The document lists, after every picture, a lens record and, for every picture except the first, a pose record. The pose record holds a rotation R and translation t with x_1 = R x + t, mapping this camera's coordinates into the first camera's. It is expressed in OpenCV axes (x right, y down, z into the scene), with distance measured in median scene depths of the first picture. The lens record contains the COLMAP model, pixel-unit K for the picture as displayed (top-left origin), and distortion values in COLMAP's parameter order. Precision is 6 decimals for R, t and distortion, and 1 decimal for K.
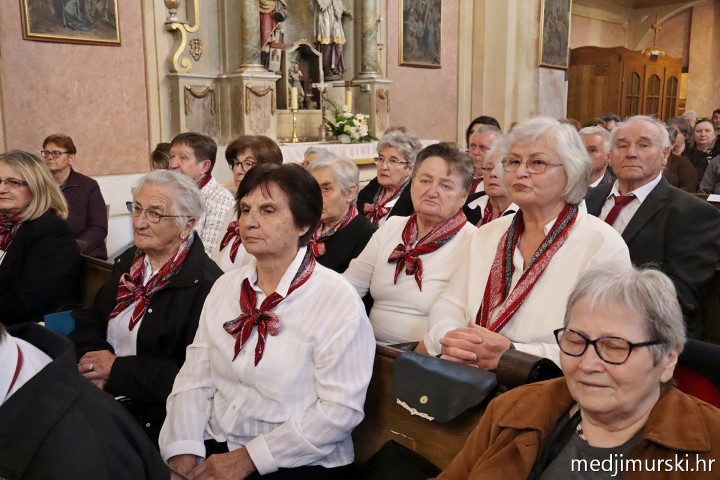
lens RADIAL K [[691.7, 0, 360.0], [0, 691.7, 240.0], [0, 0, 1]] dist [0.002229, -0.004287]
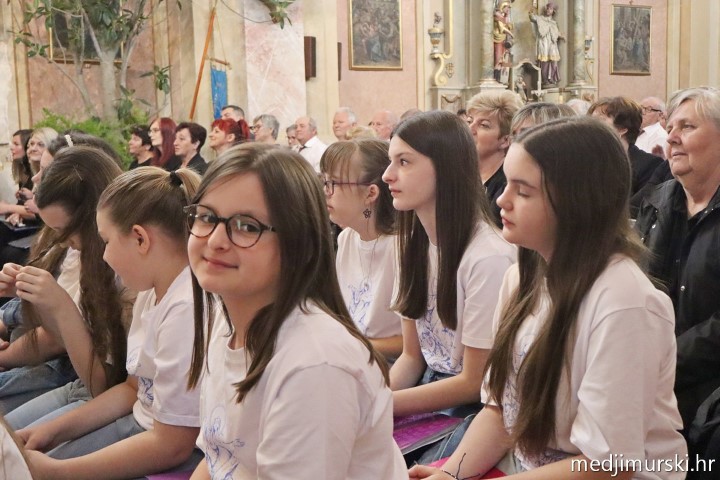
lens RADIAL K [[874.7, 0, 360.0], [0, 874.7, 240.0], [0, 0, 1]] dist [0.004966, 0.000106]
pose [[0.951273, 0.018538, -0.307791, 0.142269], [-0.037800, 0.997673, -0.056738, 0.174654], [0.306023, 0.065608, 0.949761, -0.709278]]
